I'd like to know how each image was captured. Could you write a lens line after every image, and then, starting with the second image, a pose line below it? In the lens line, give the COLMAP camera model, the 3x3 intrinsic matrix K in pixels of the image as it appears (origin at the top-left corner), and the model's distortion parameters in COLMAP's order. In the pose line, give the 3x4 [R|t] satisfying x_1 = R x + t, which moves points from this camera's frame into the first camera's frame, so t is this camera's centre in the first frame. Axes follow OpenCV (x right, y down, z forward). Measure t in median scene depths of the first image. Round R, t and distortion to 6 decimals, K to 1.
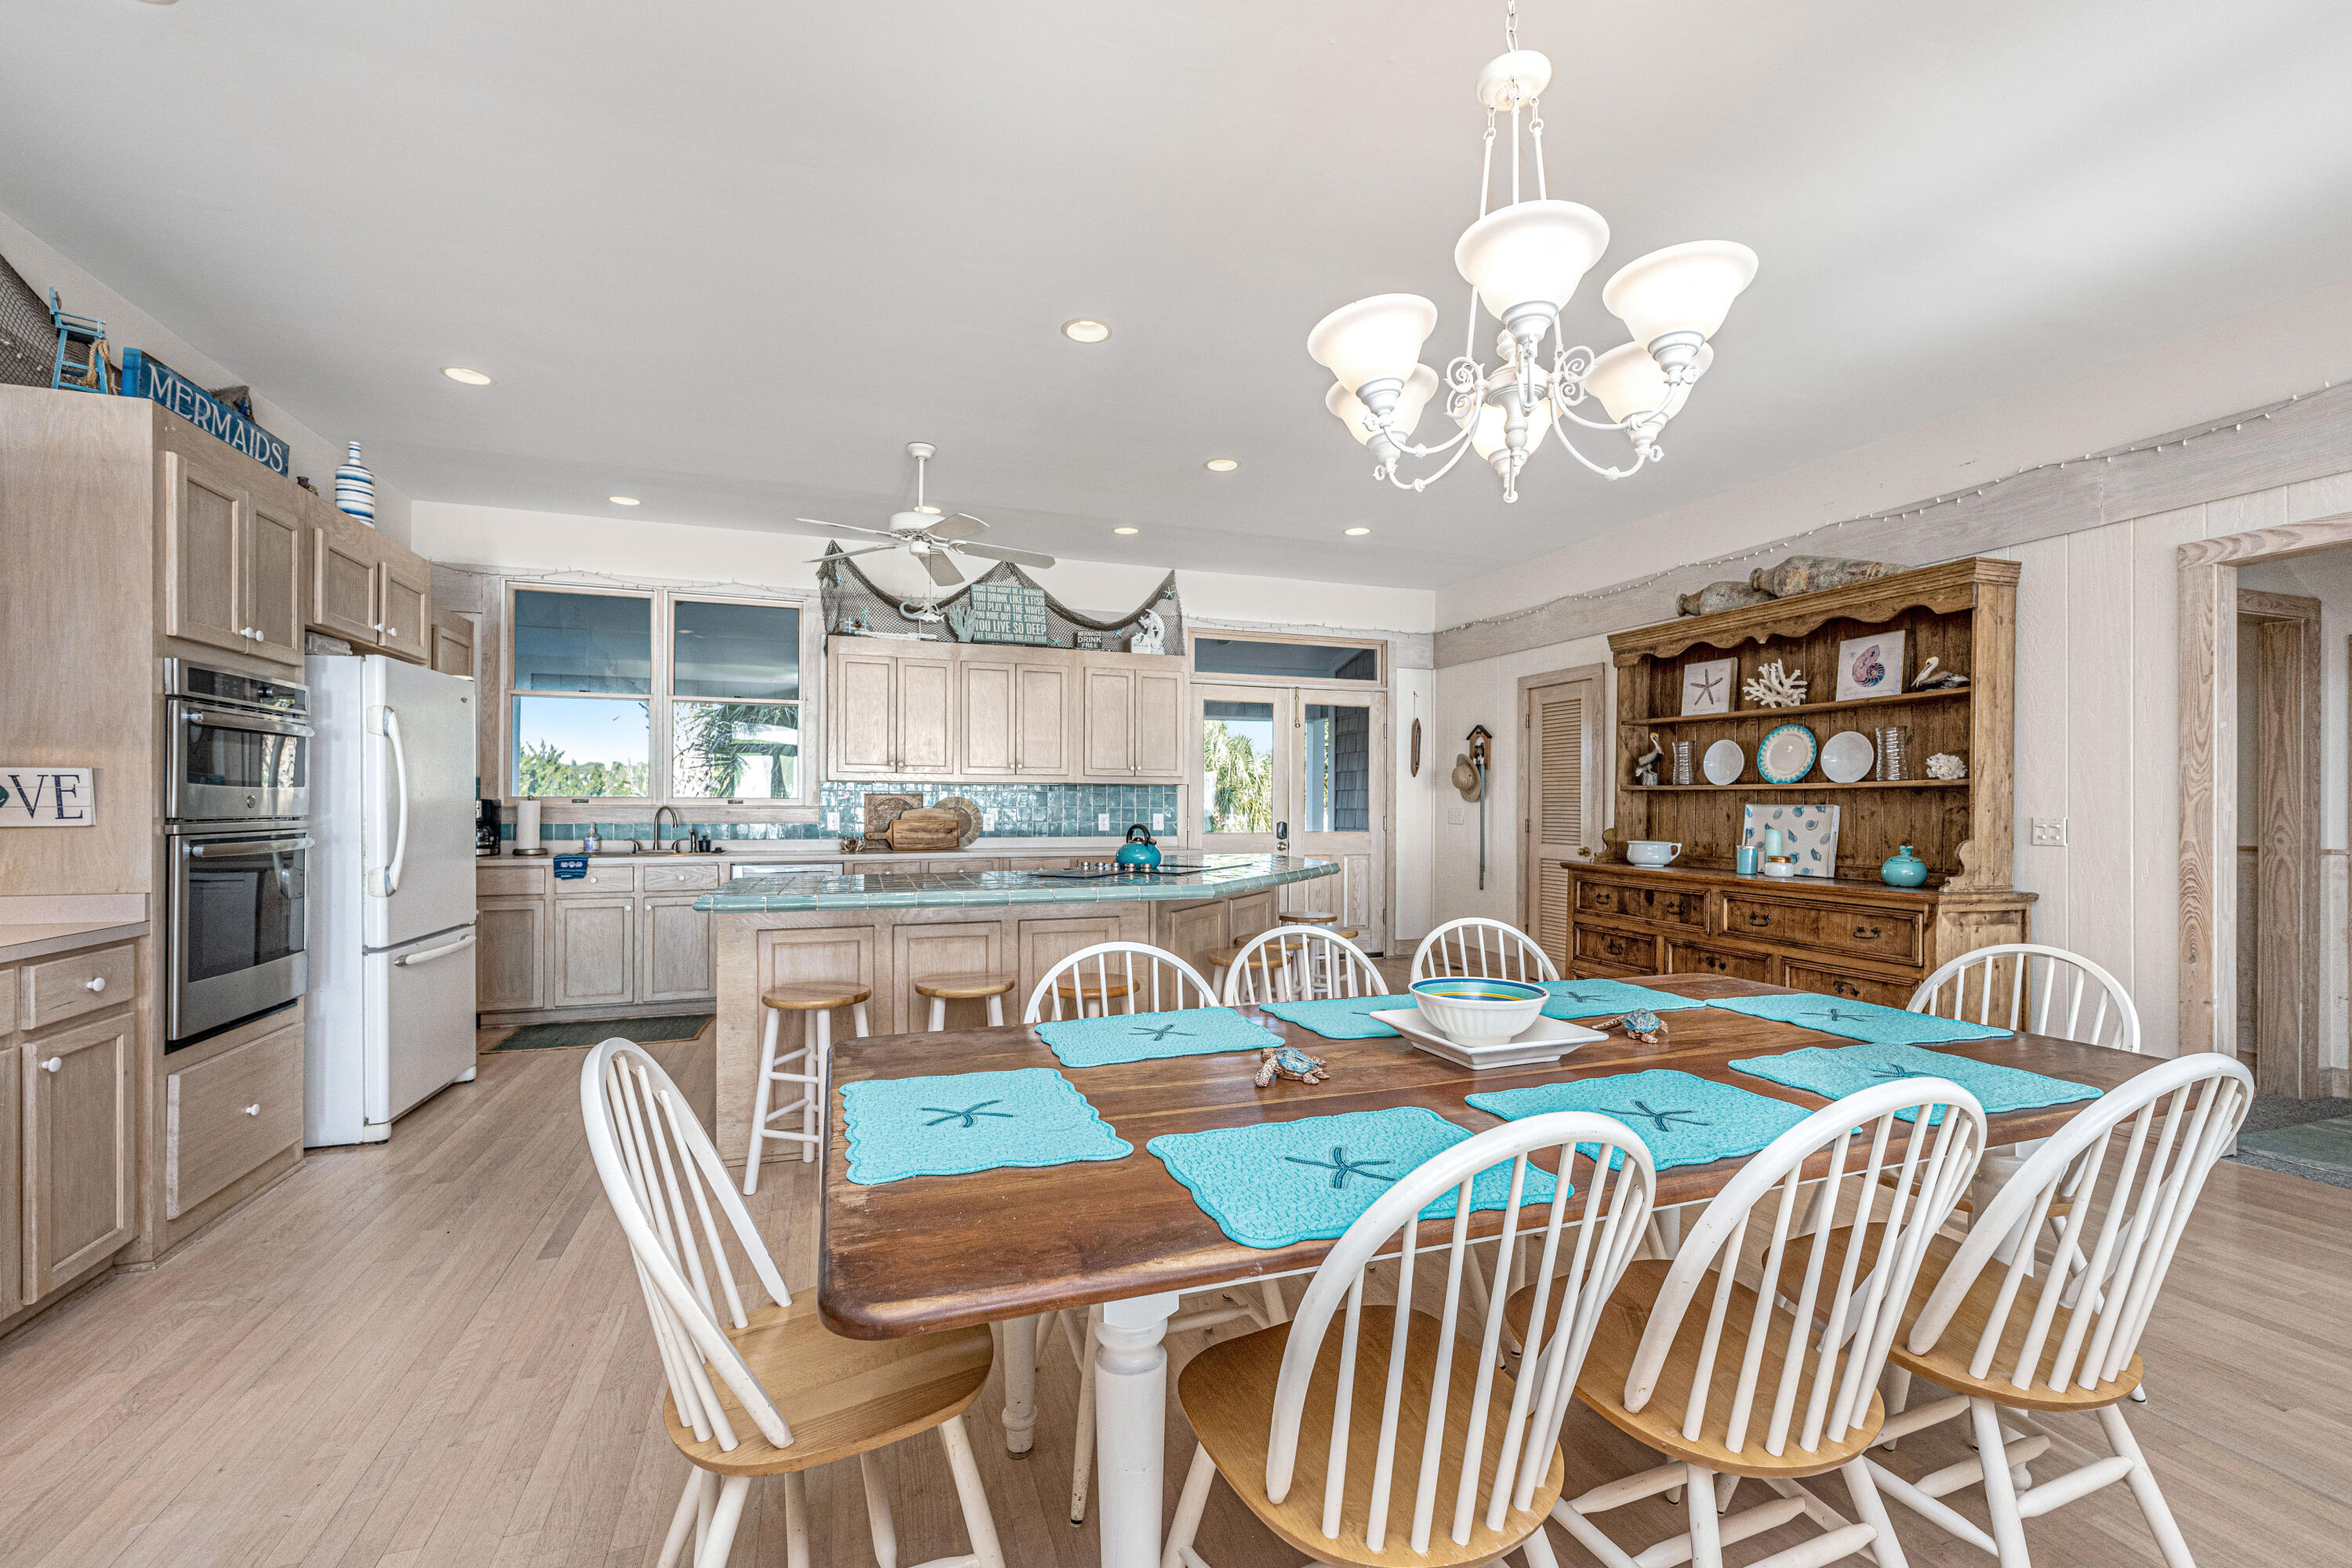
lens RADIAL K [[963.7, 0, 1167.8], [0, 963.7, 795.9], [0, 0, 1]] dist [-0.001894, -0.000743]
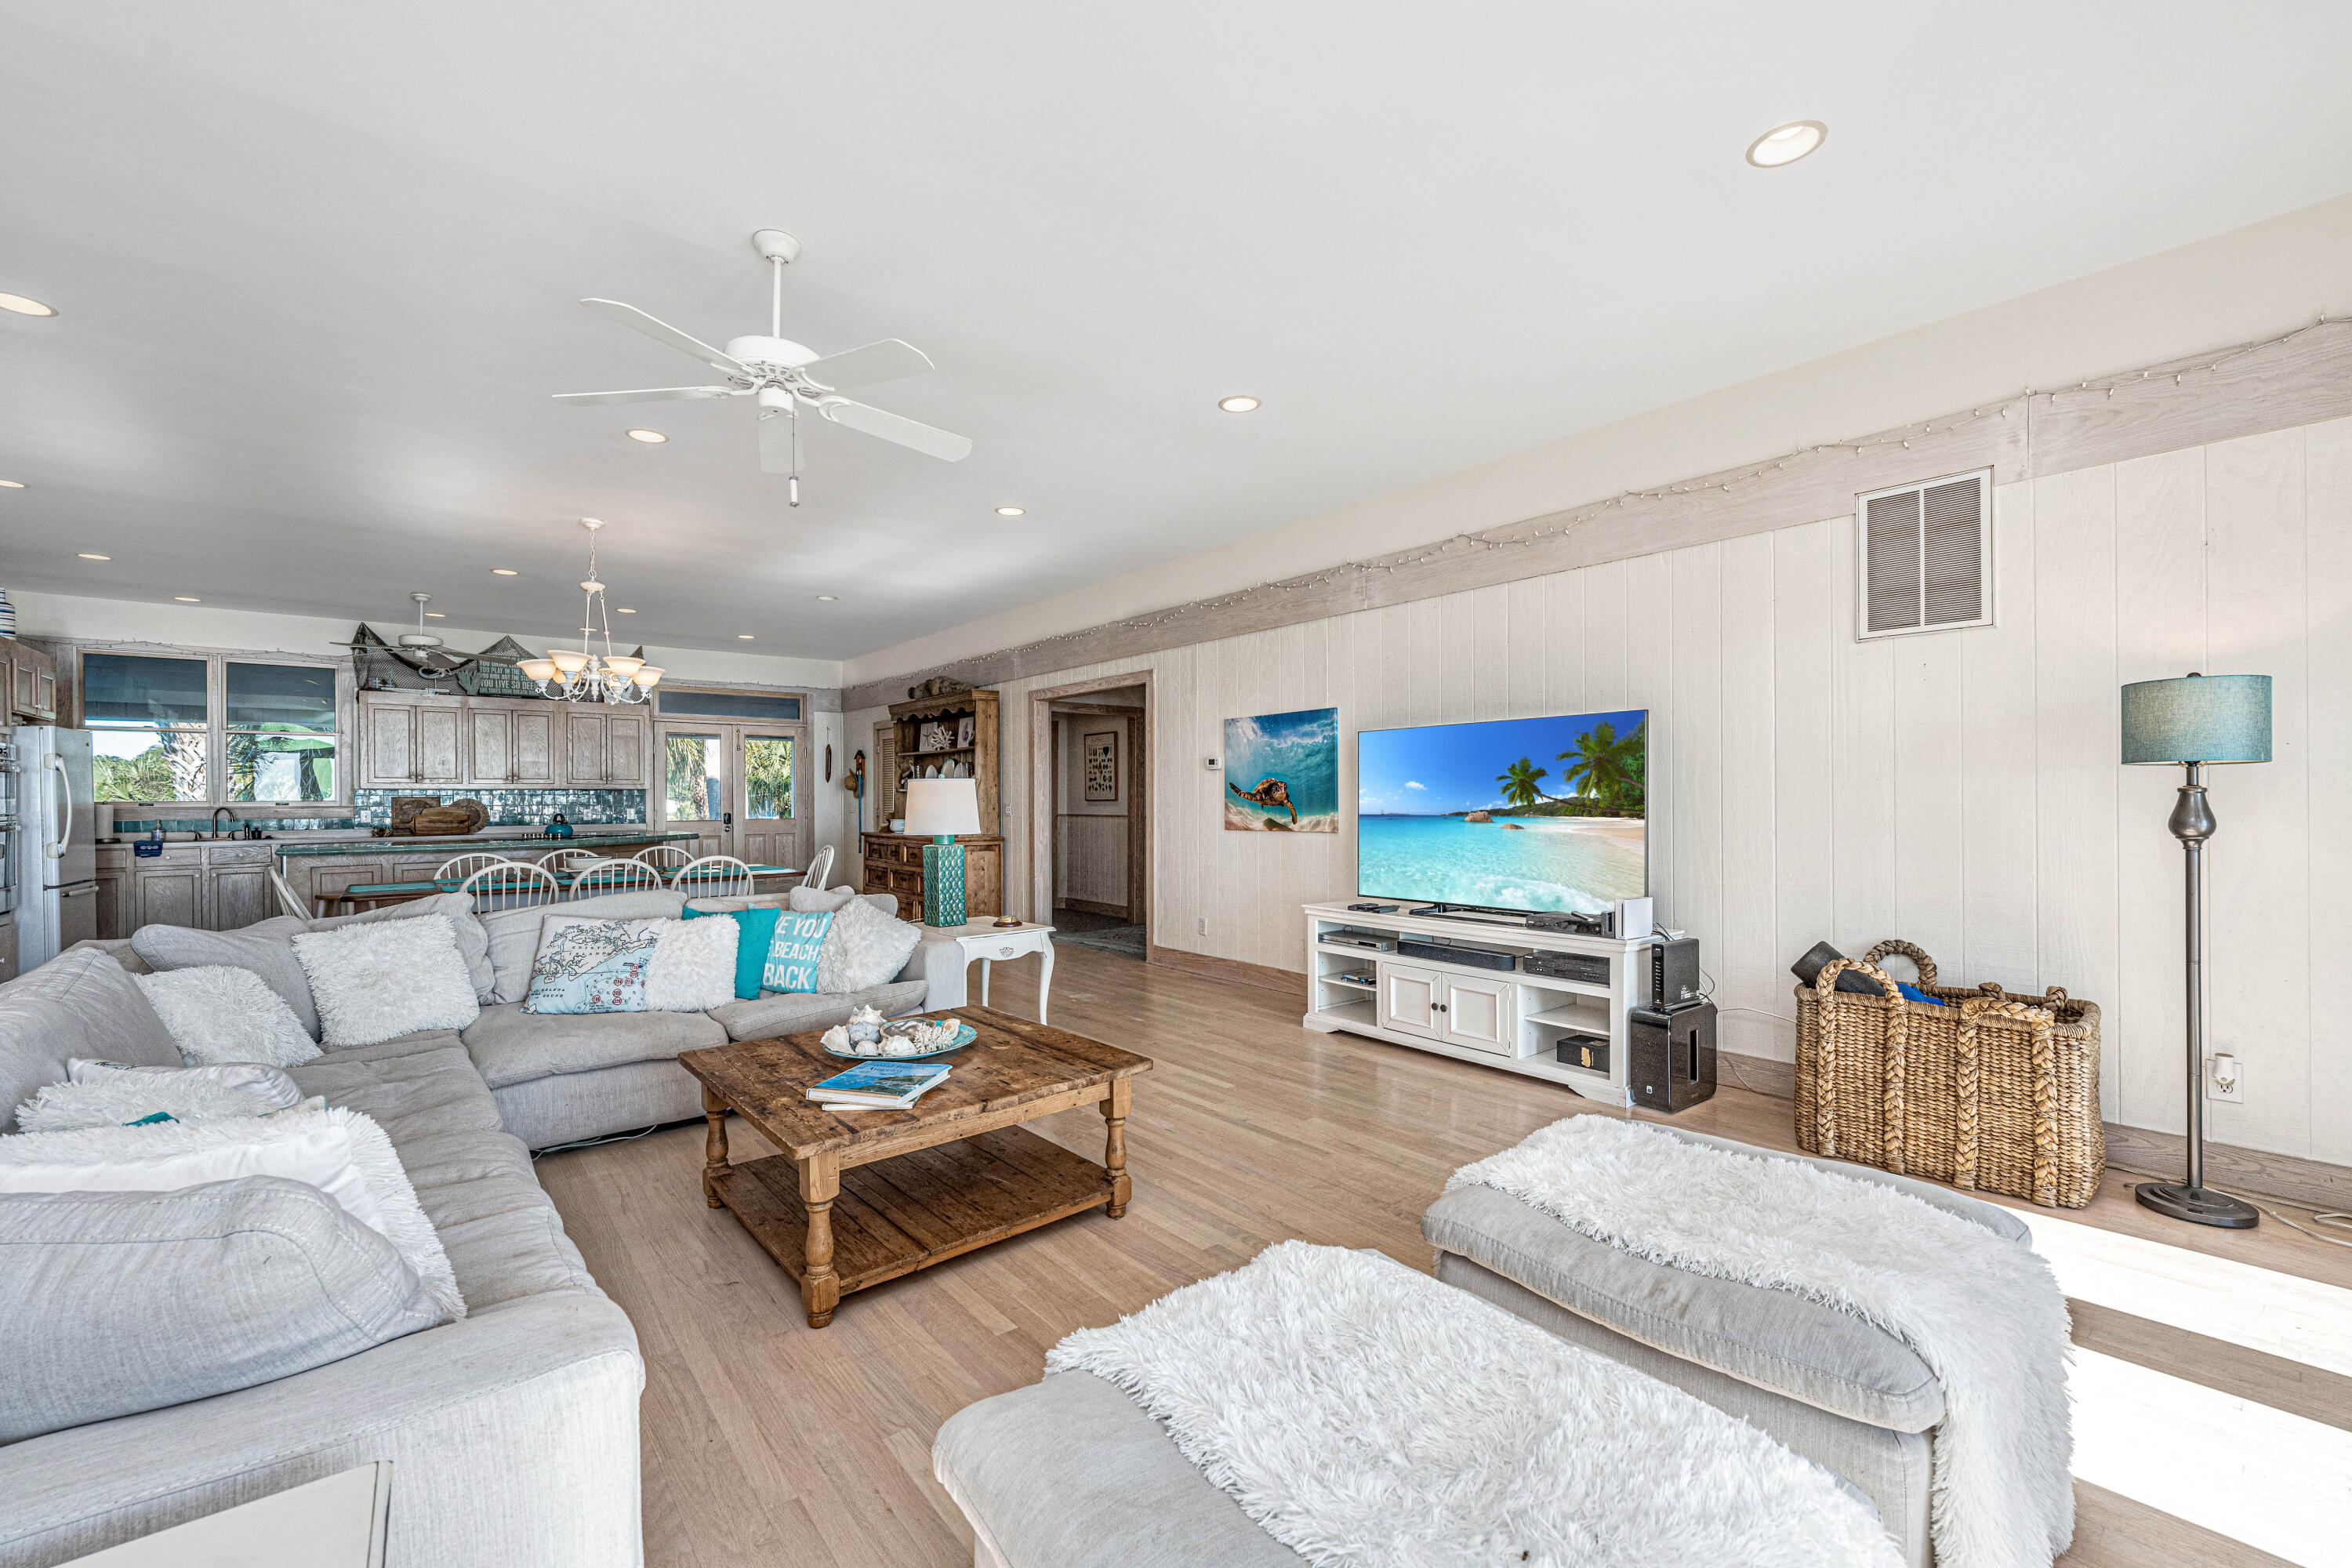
lens RADIAL K [[963.7, 0, 1165.6], [0, 963.7, 793.1], [0, 0, 1]] dist [-0.001894, -0.000743]
pose [[0.940849, -0.008517, 0.338720, 0.298437], [0.007982, 0.999964, 0.002972, -0.003660], [-0.338733, -0.000092, 0.940882, -0.777251]]
